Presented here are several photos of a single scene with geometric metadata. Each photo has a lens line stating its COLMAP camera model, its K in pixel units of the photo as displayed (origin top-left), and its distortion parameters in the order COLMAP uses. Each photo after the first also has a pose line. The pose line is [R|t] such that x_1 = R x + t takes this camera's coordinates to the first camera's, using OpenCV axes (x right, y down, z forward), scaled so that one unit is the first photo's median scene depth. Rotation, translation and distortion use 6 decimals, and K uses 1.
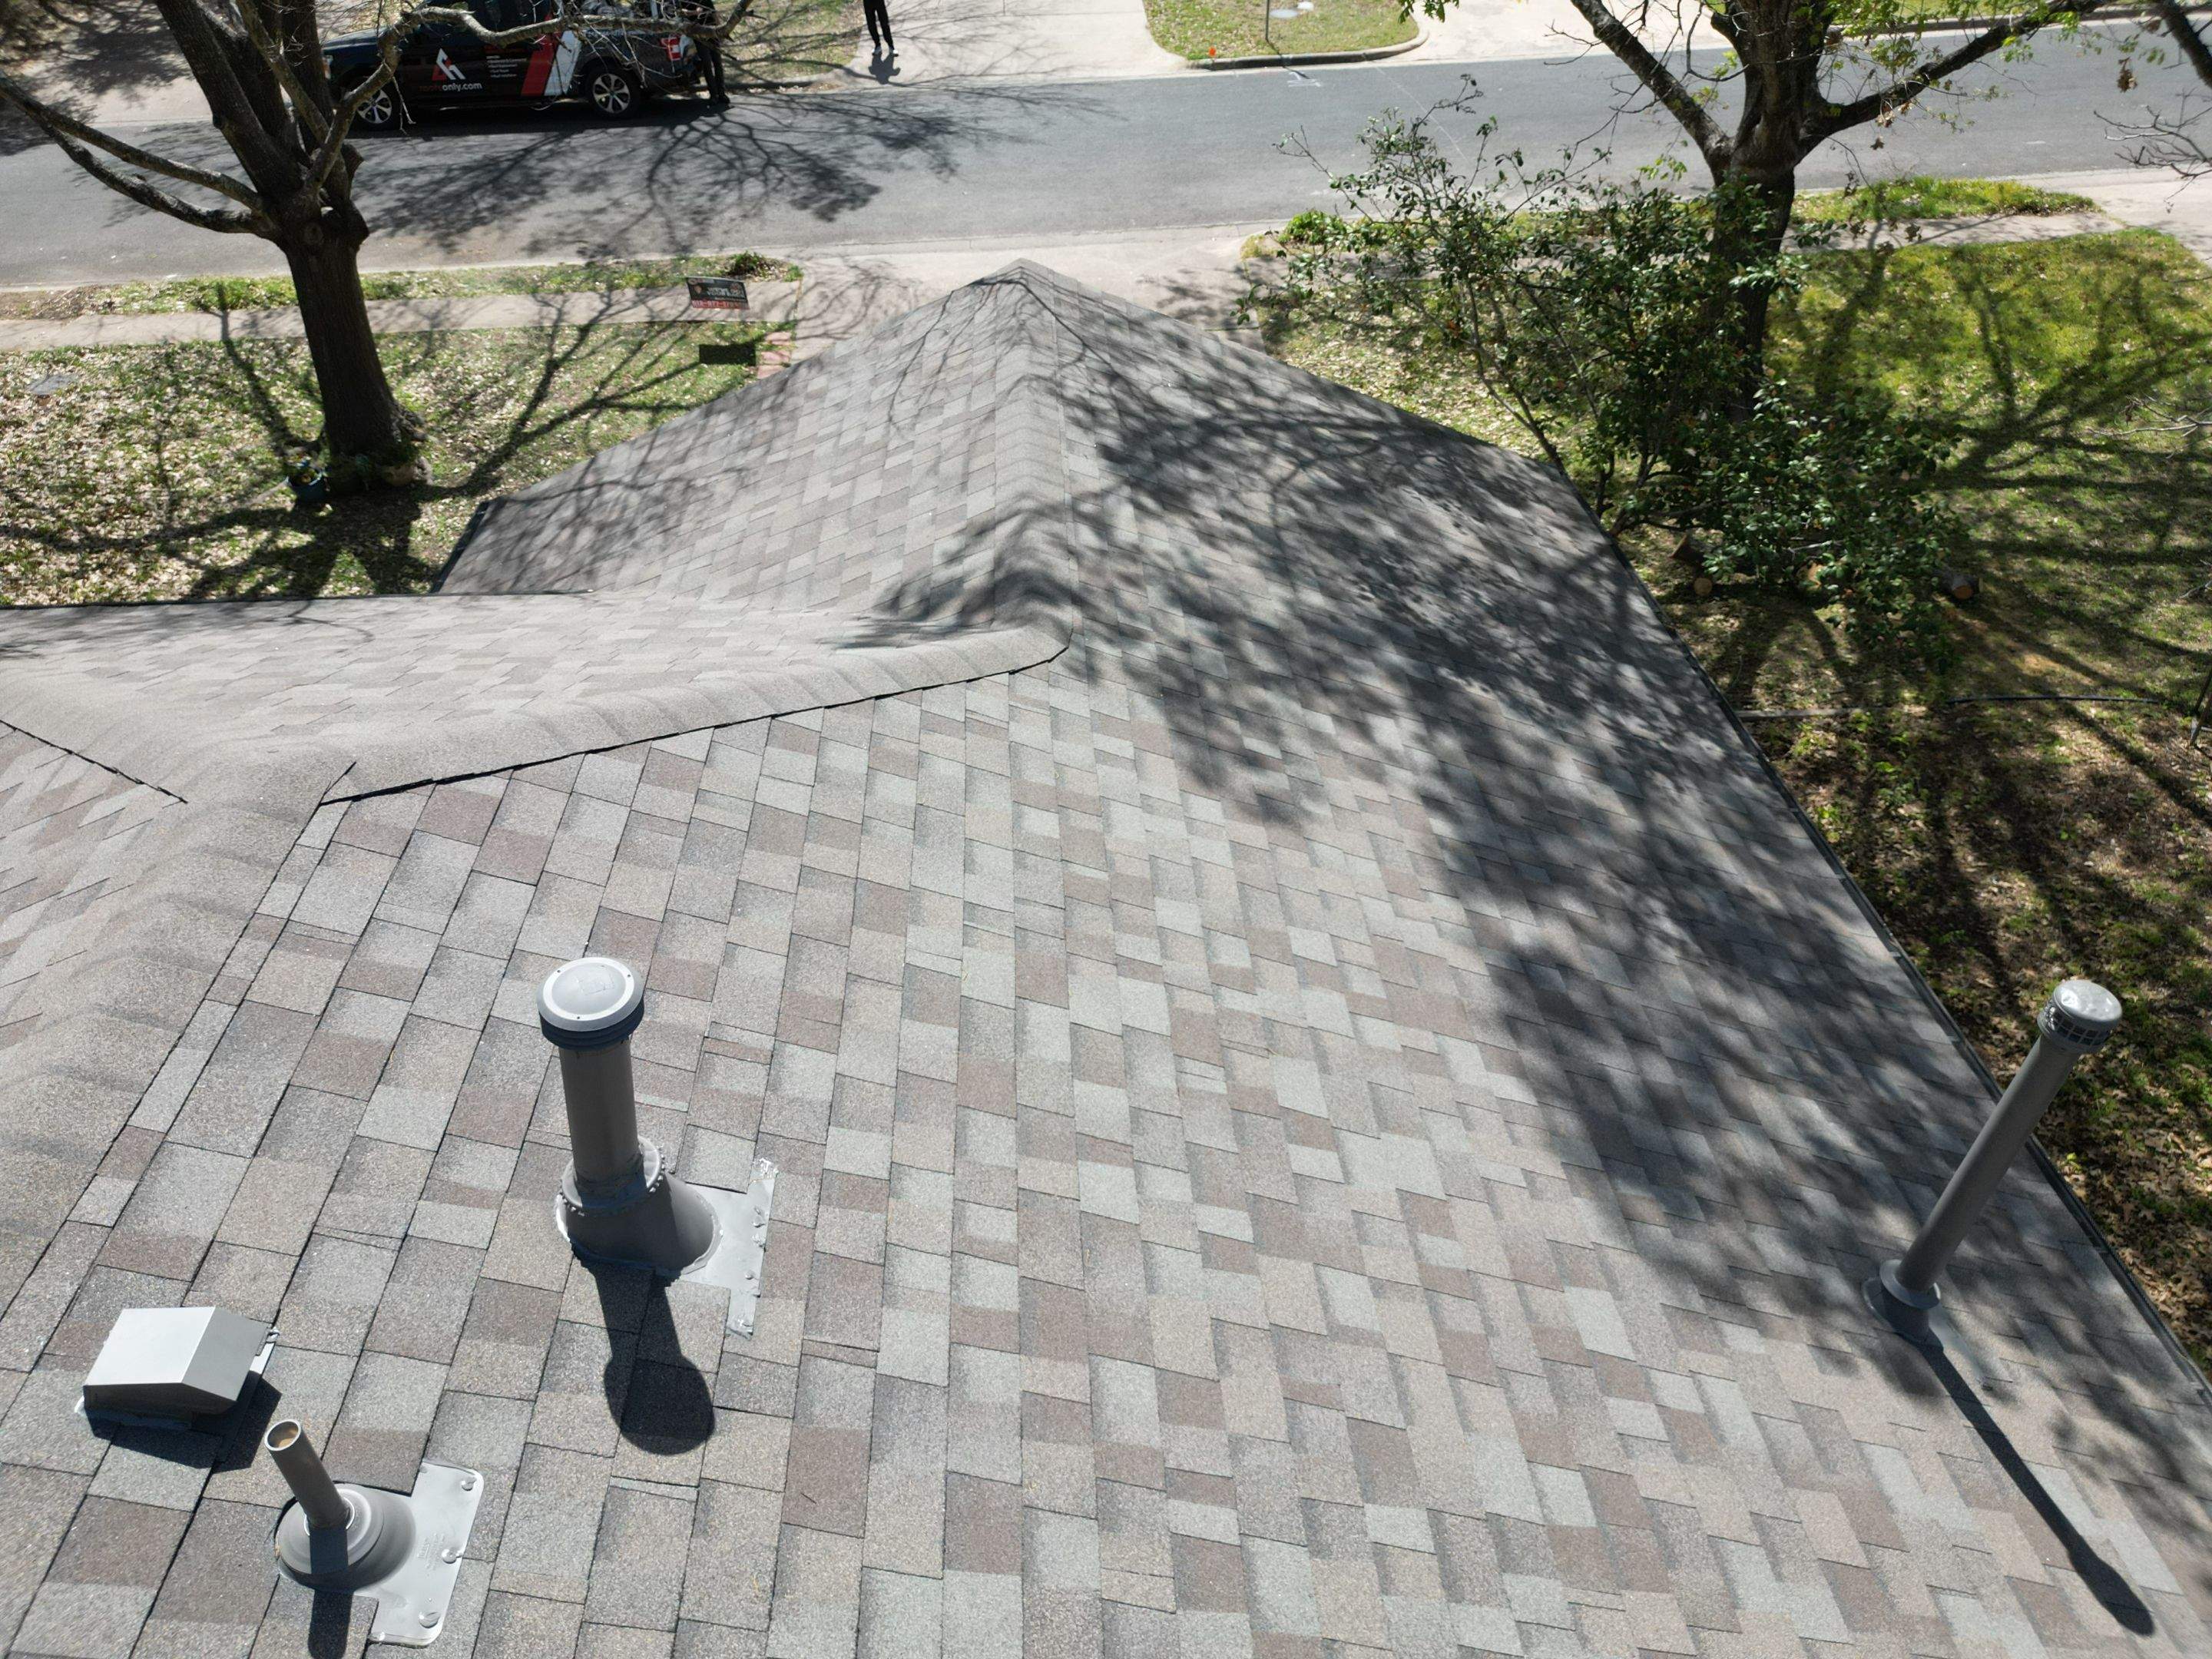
lens RADIAL K [[1549.2, 0, 1102.2], [0, 1549.2, 830.1], [0, 0, 1]] dist [0.059772, -0.050366]
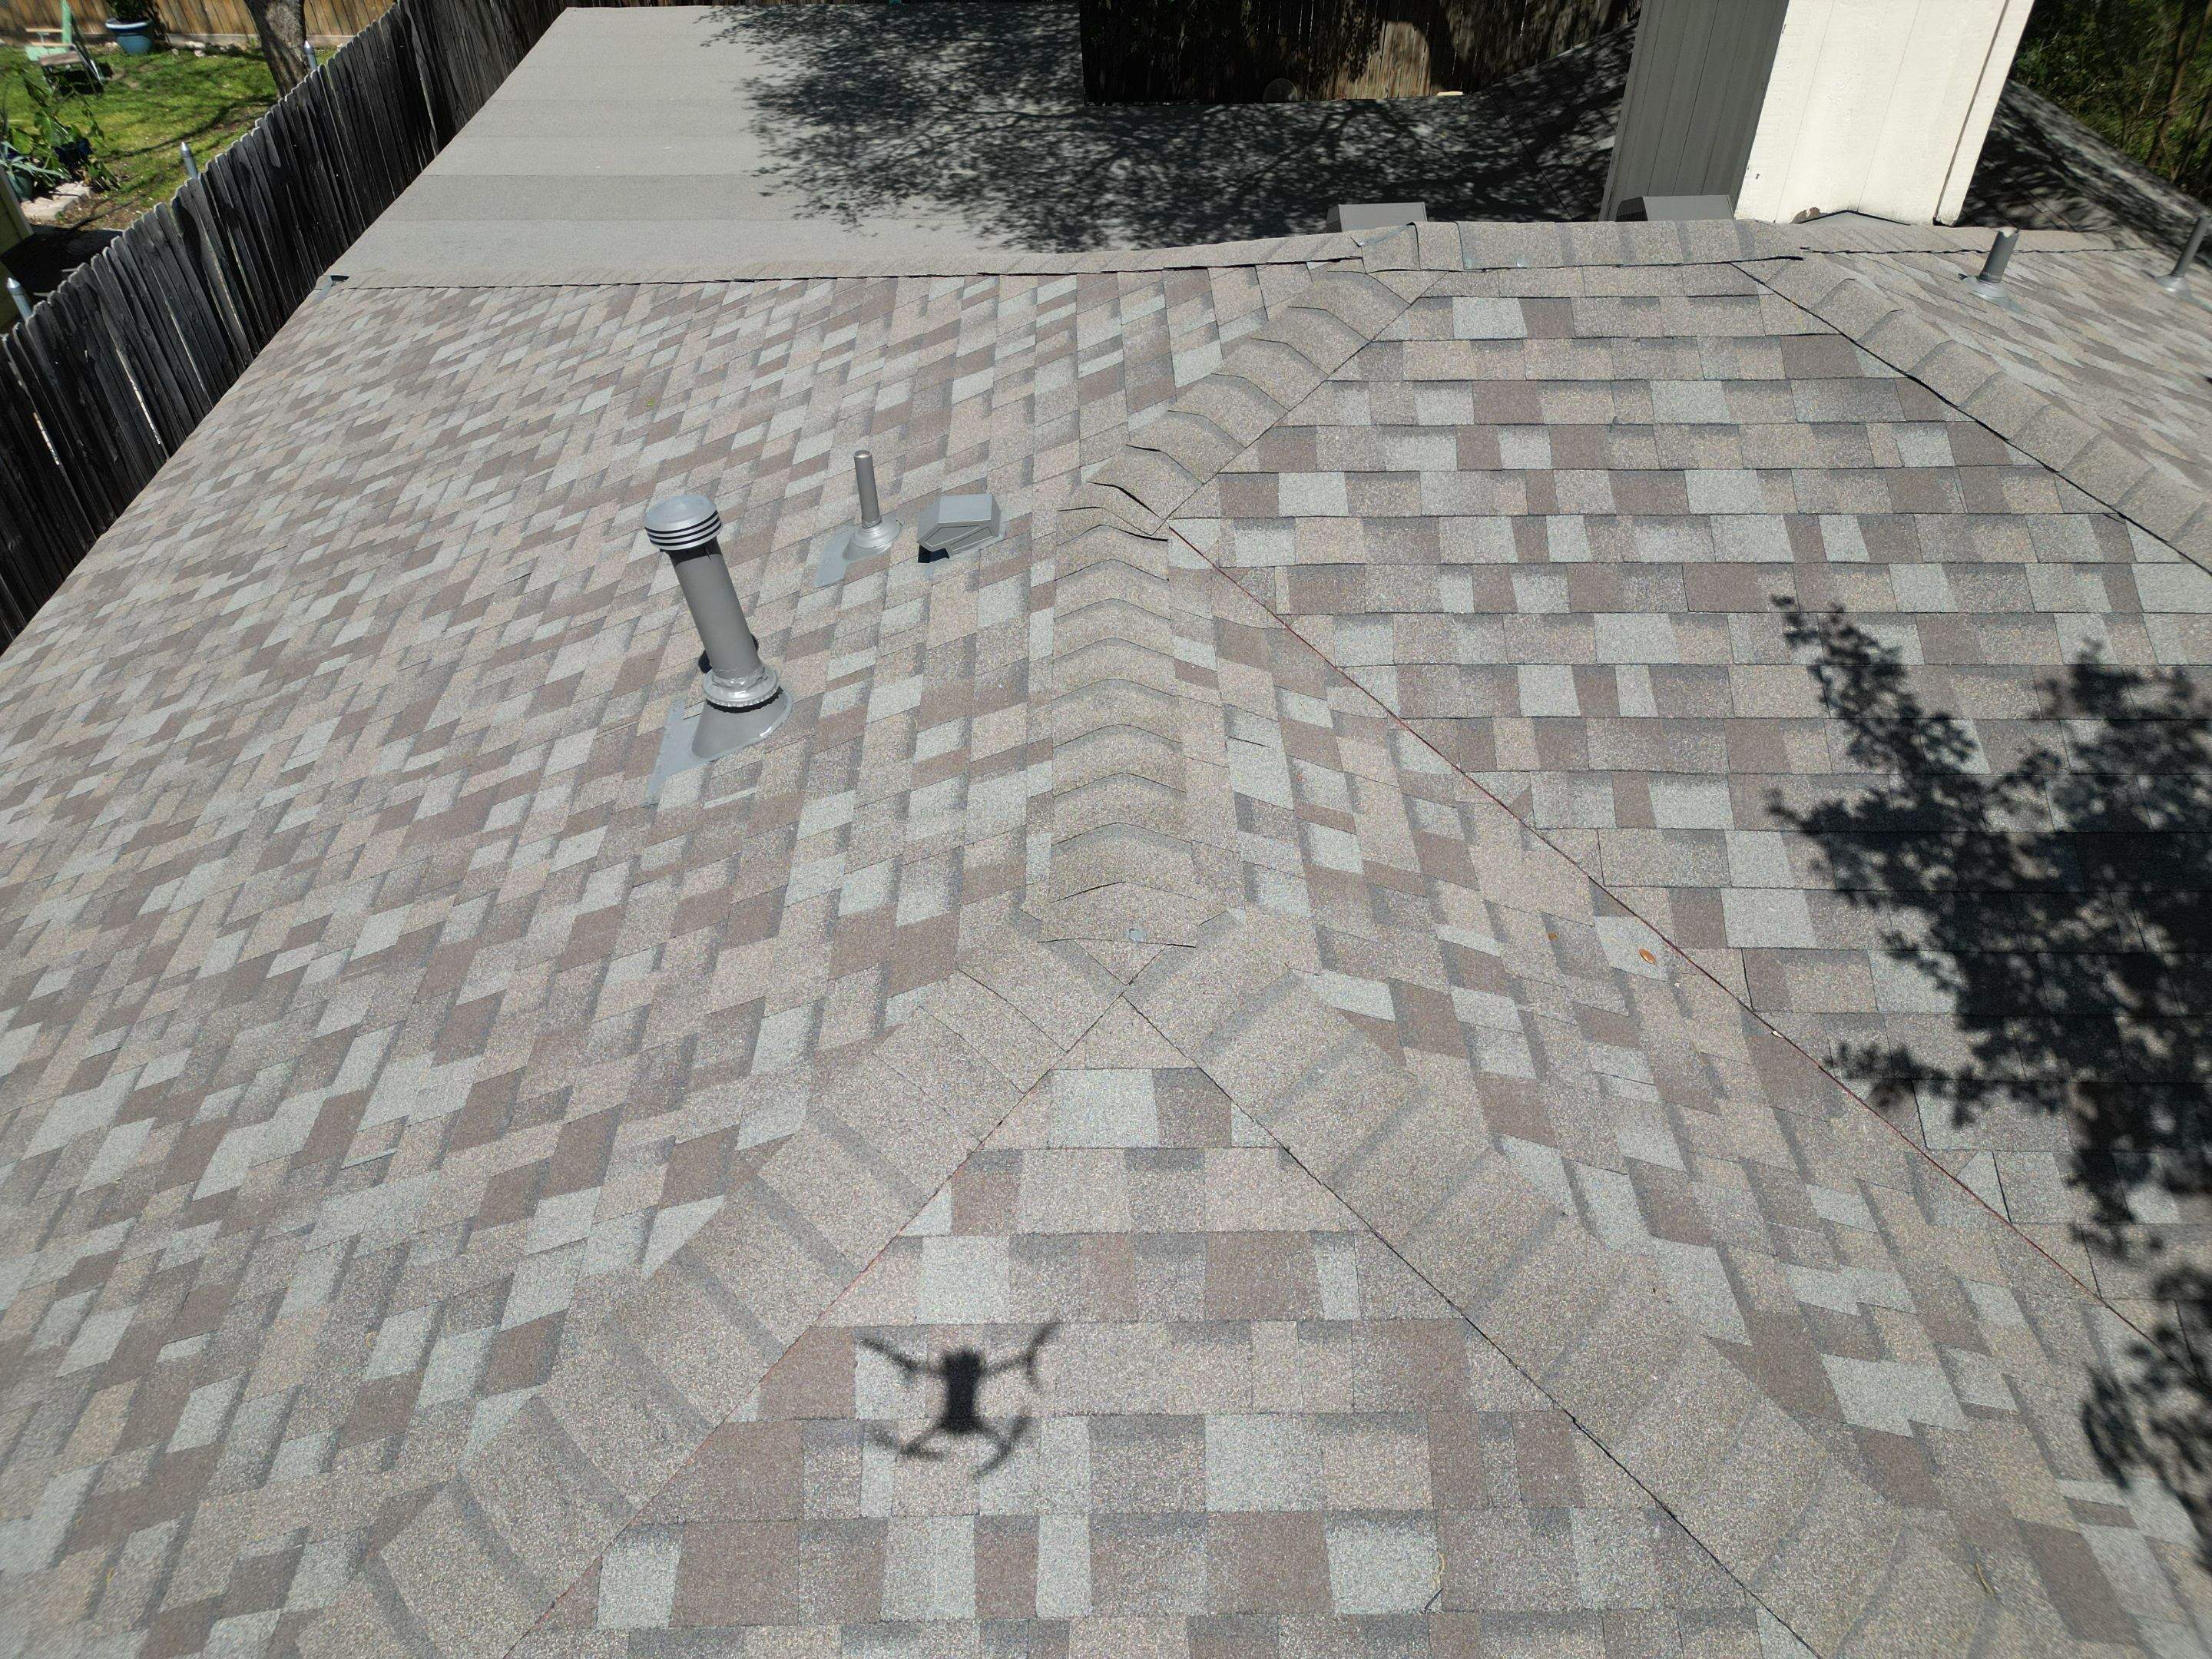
lens RADIAL K [[1549.2, 0, 1106.7], [0, 1549.2, 844.1], [0, 0, 1]] dist [0.059772, -0.050366]
pose [[-0.999304, -0.005998, 0.036825, -0.142469], [0.035094, 0.183957, 0.982308, -0.220876], [-0.012666, 0.982916, -0.183619, 0.289784]]
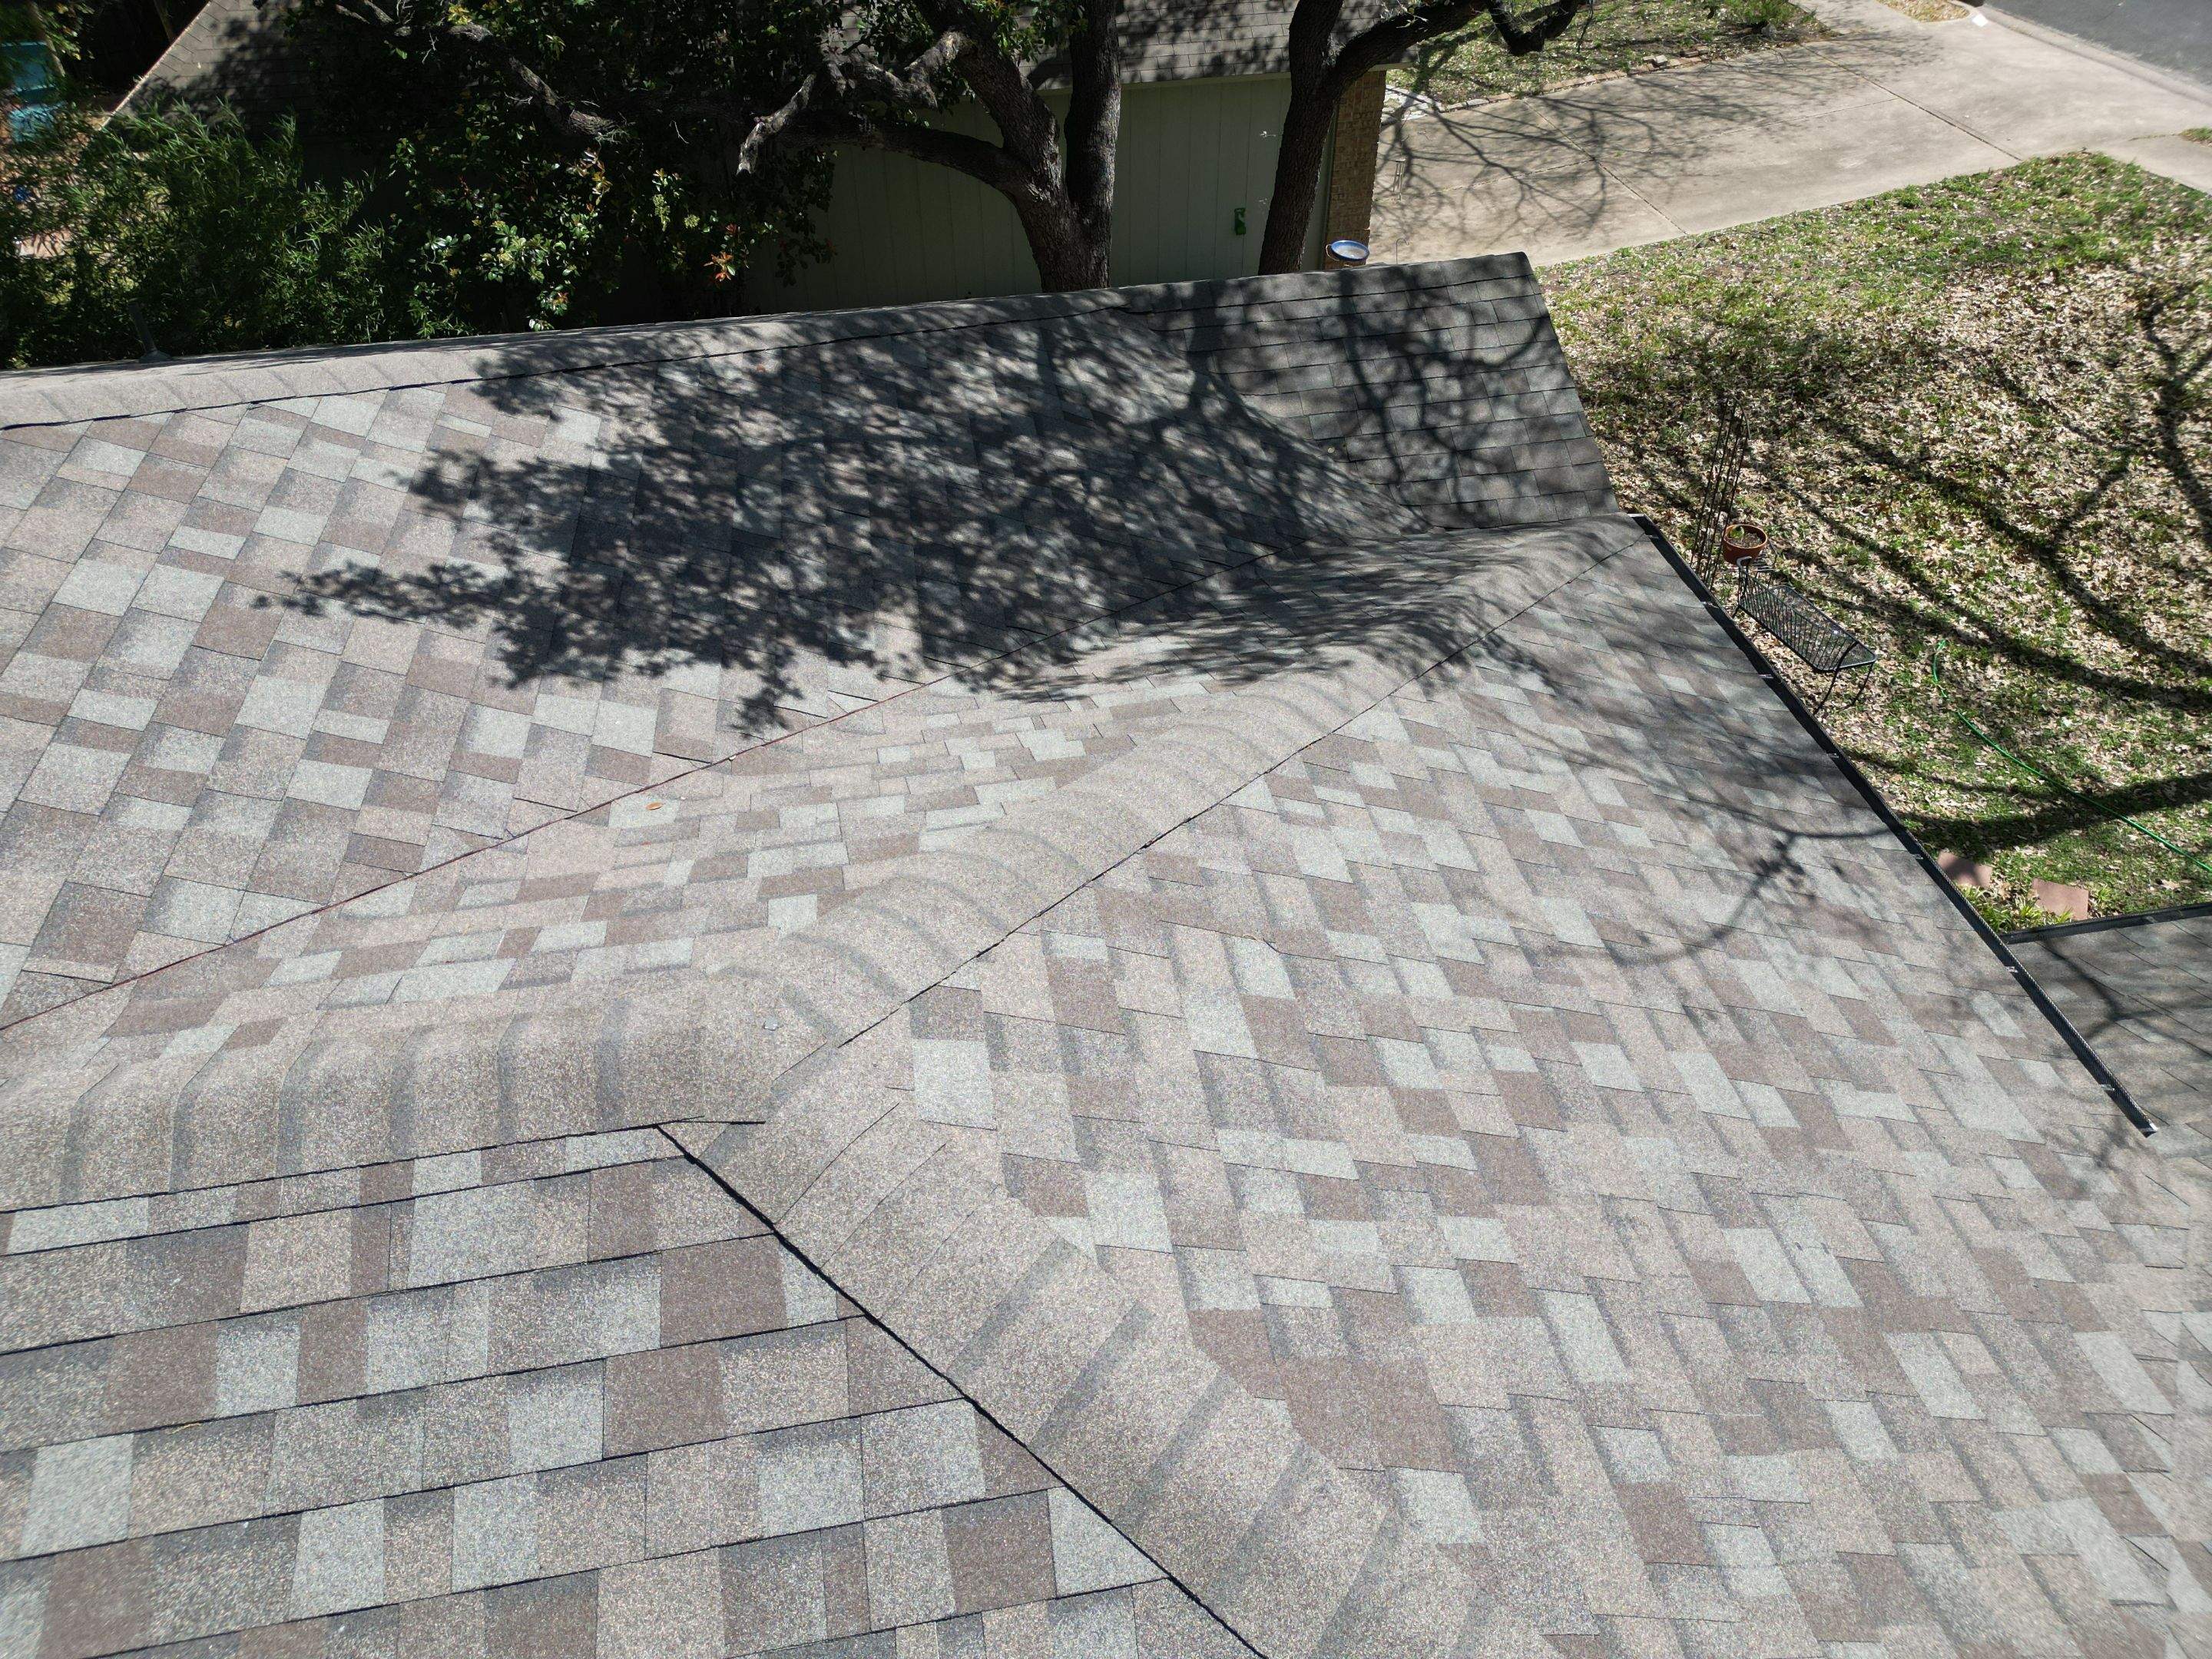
lens RADIAL K [[1549.2, 0, 1097.9], [0, 1549.2, 813.8], [0, 0, 1]] dist [0.059772, -0.050366]
pose [[0.112547, 0.666889, -0.736609, -0.010618], [-0.595485, 0.638717, 0.487277, -0.147981], [0.795444, 0.383798, 0.469008, 0.196109]]
